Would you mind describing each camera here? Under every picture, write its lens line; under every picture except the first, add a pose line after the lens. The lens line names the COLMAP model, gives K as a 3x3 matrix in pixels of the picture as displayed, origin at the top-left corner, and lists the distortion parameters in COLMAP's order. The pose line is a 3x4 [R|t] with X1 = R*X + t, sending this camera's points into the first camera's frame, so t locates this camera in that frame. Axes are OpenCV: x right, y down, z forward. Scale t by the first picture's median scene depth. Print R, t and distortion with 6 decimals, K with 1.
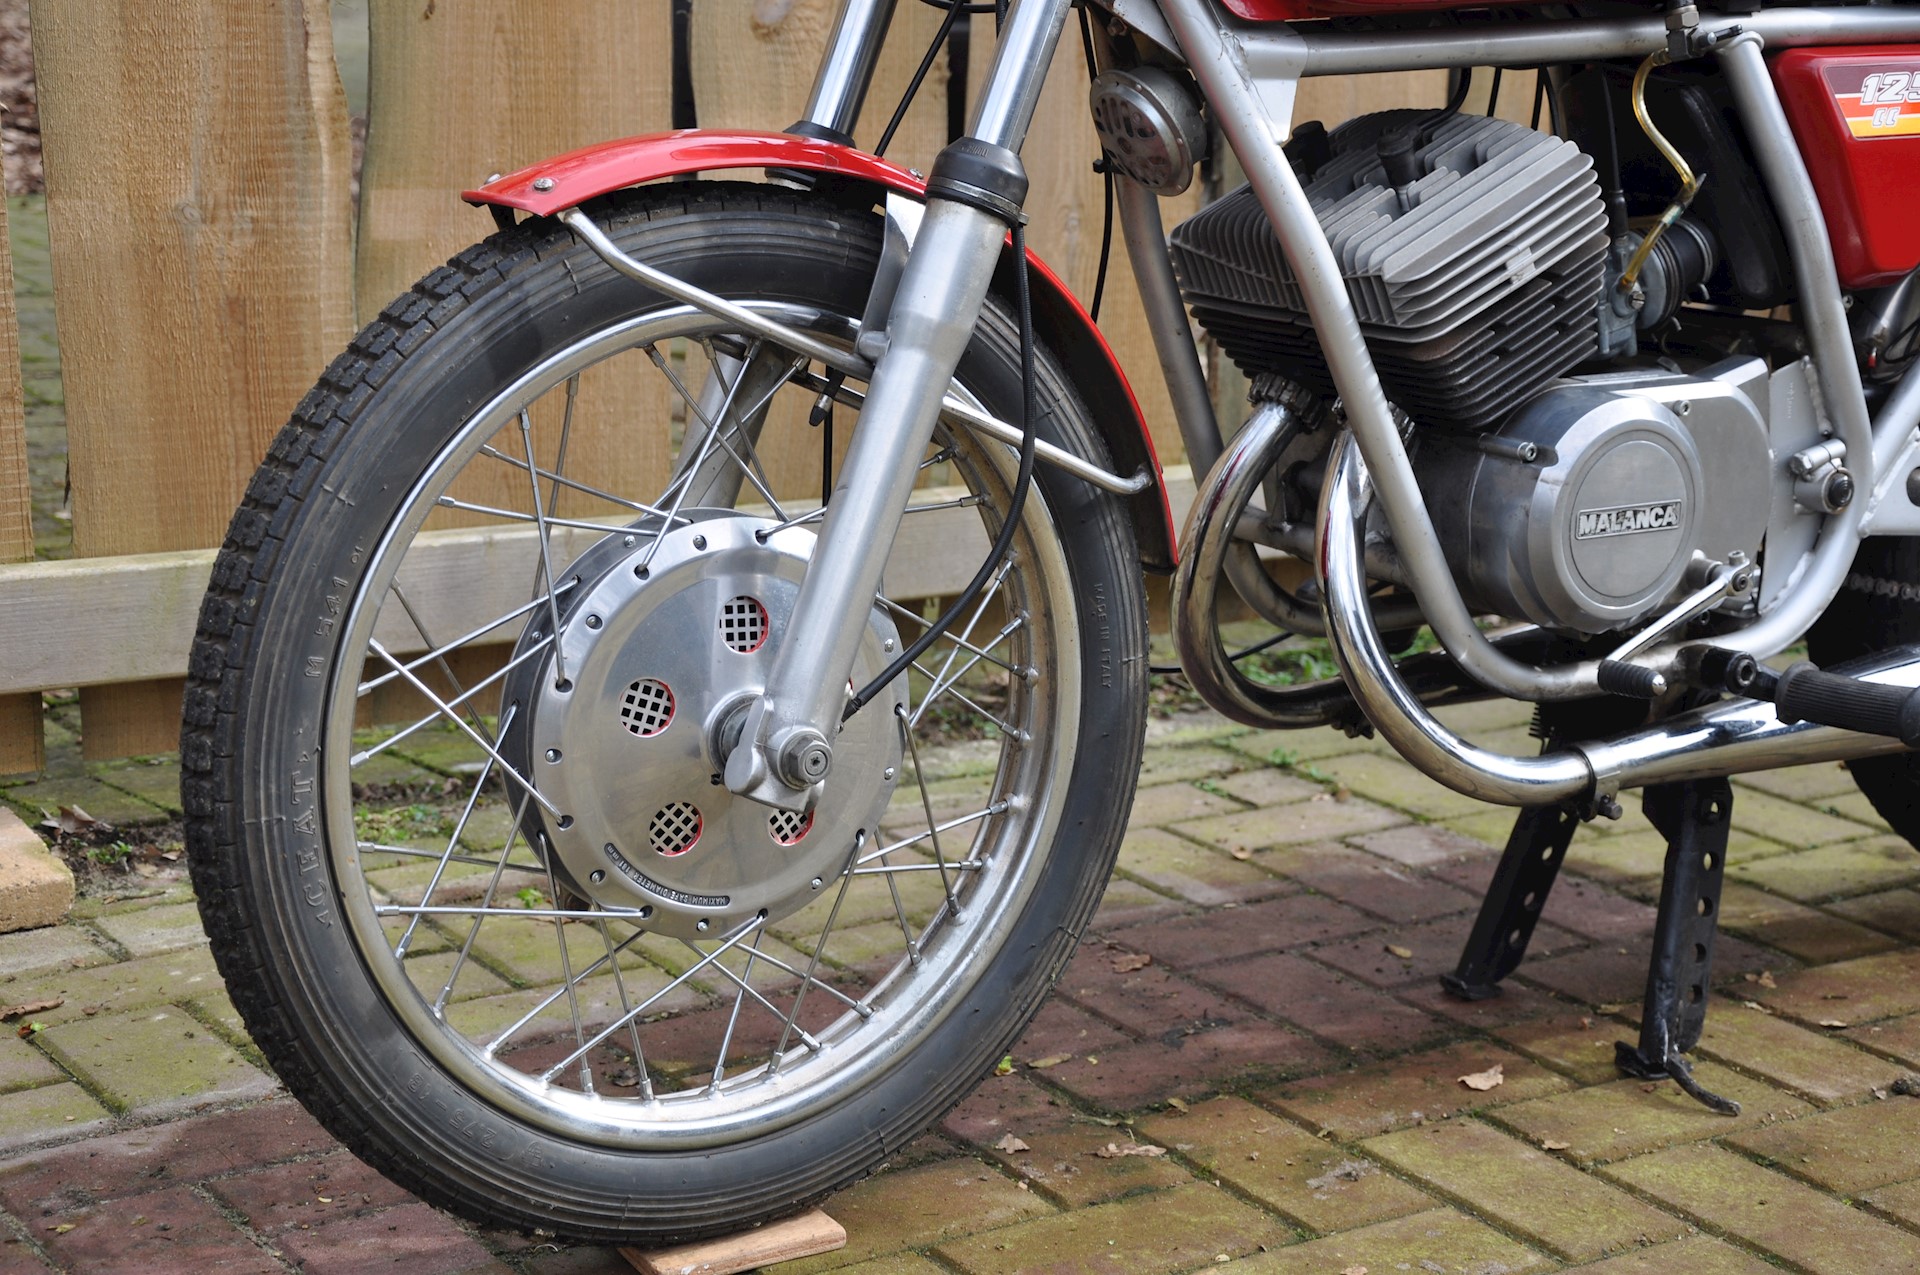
lens RADIAL K [[3342.3, 0, 967.5], [0, 3342.3, 637.3], [0, 0, 1]] dist [0.206965, 0.813277]
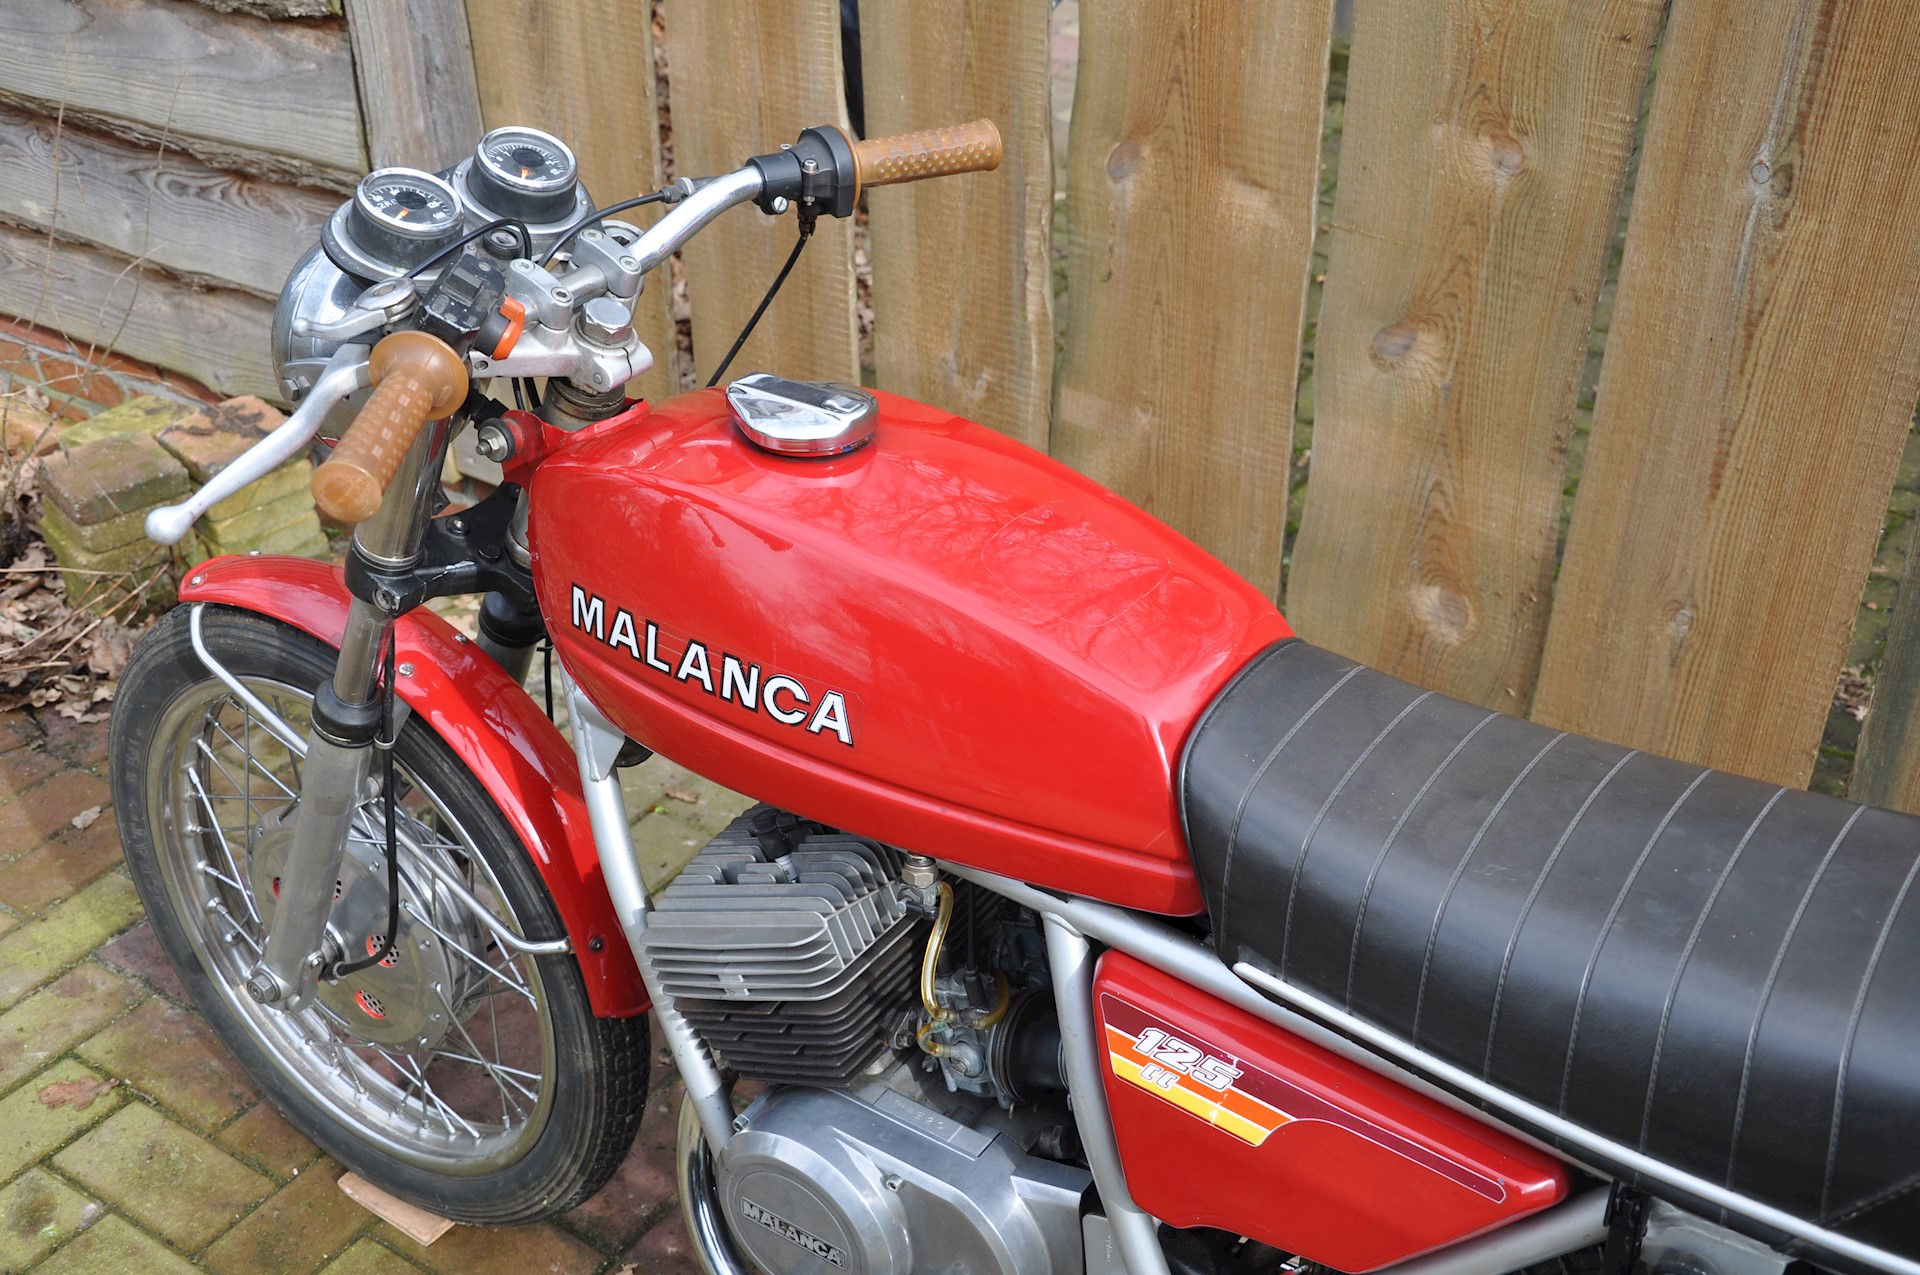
lens RADIAL K [[2179.8, 0, 965.5], [0, 2179.8, 635.5], [0, 0, 1]] dist [-0.007738, 0.318054]
pose [[0.384309, 0.472118, -0.793355, 0.665969], [-0.203540, 0.881533, 0.425995, -0.500534], [0.900488, -0.002234, 0.434876, 0.731452]]
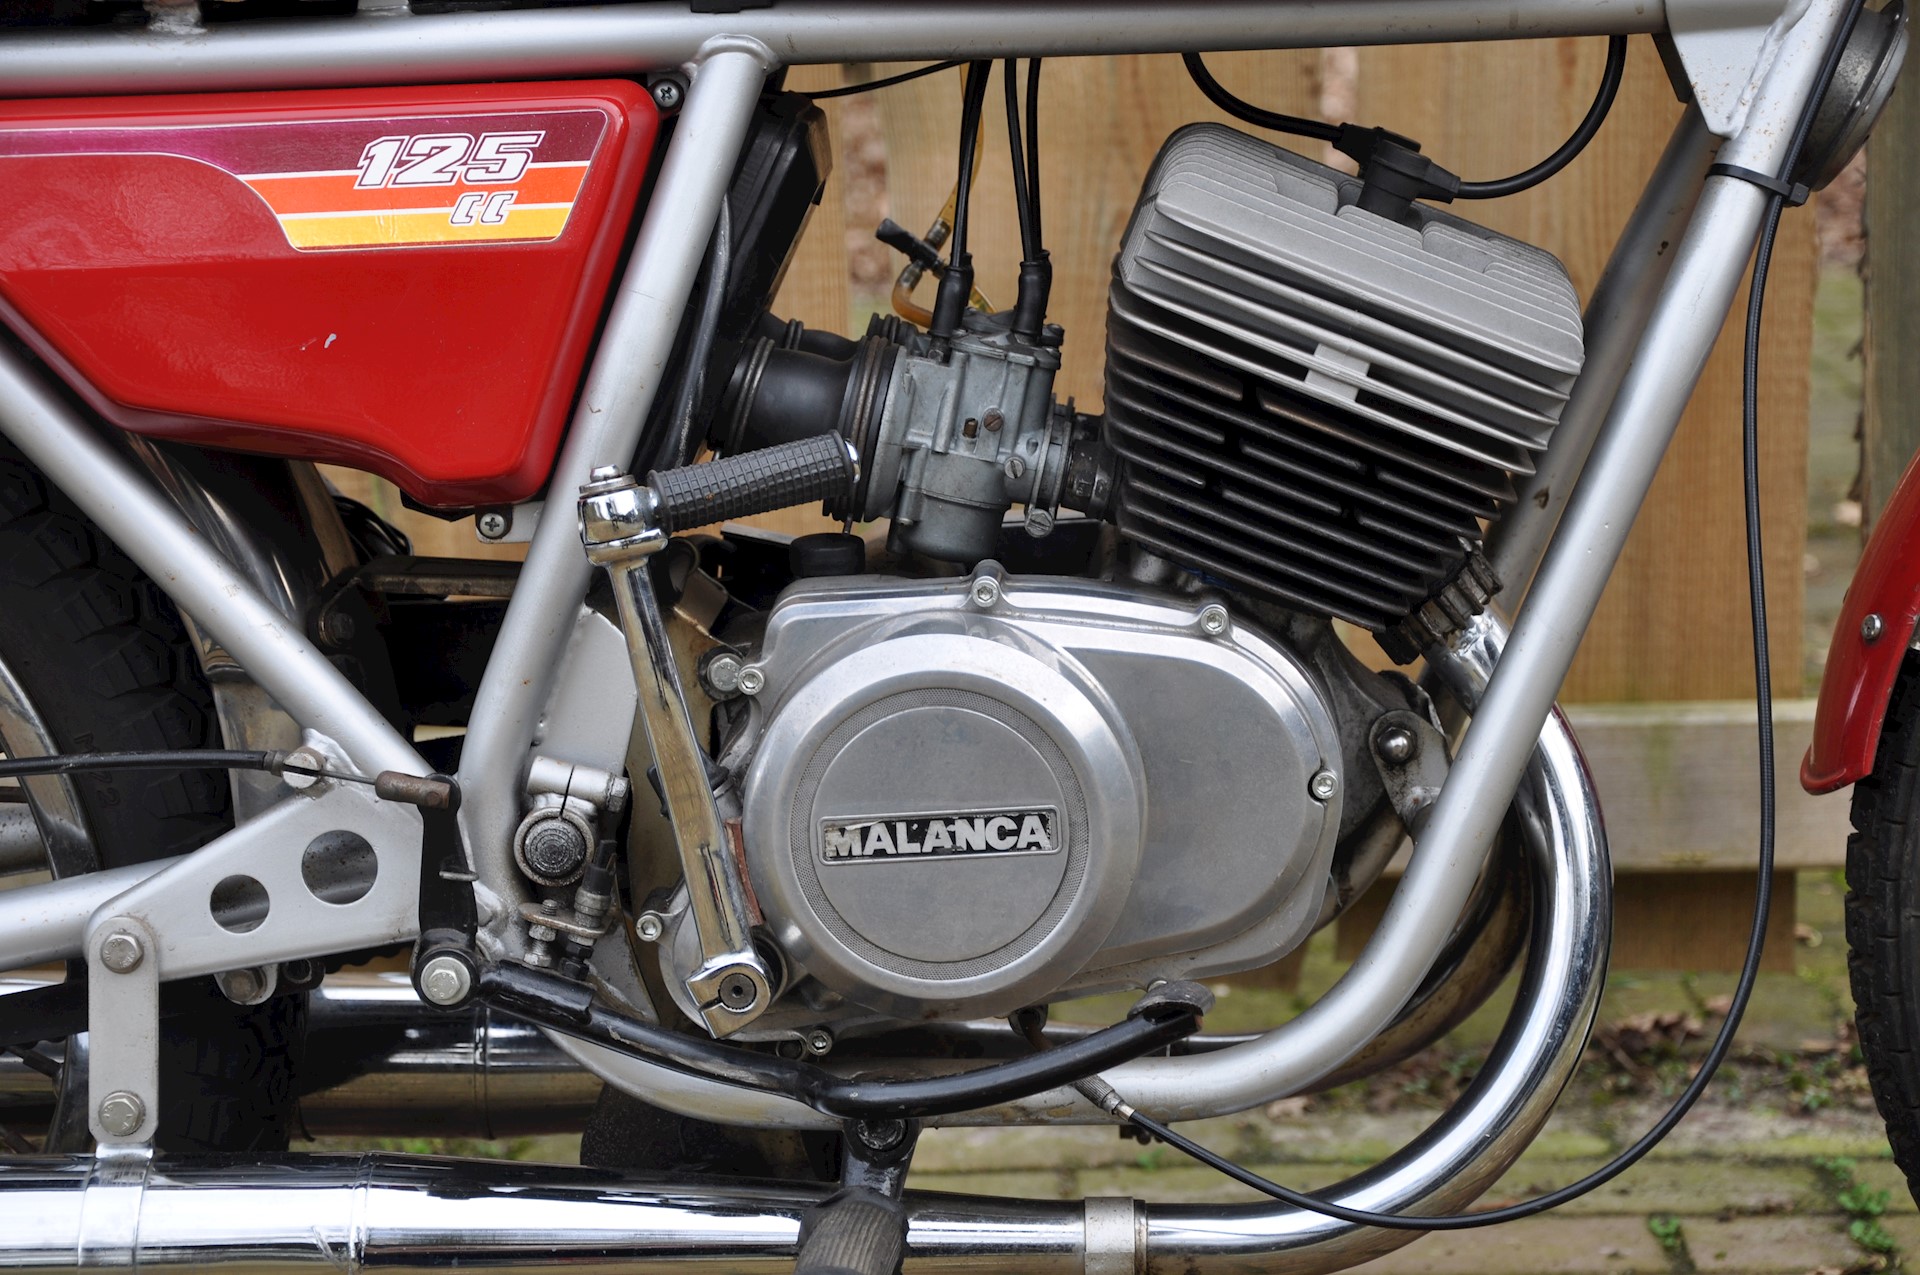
lens RADIAL K [[4562.3, 0, 950.4], [0, 4562.3, 637.8], [0, 0, 1]] dist [0.488778, 0.439582]
pose [[0.829586, 0.048976, -0.556228, 0.595551], [-0.077168, 0.996643, -0.027338, -0.040805], [0.553022, 0.065602, 0.830580, 0.306254]]
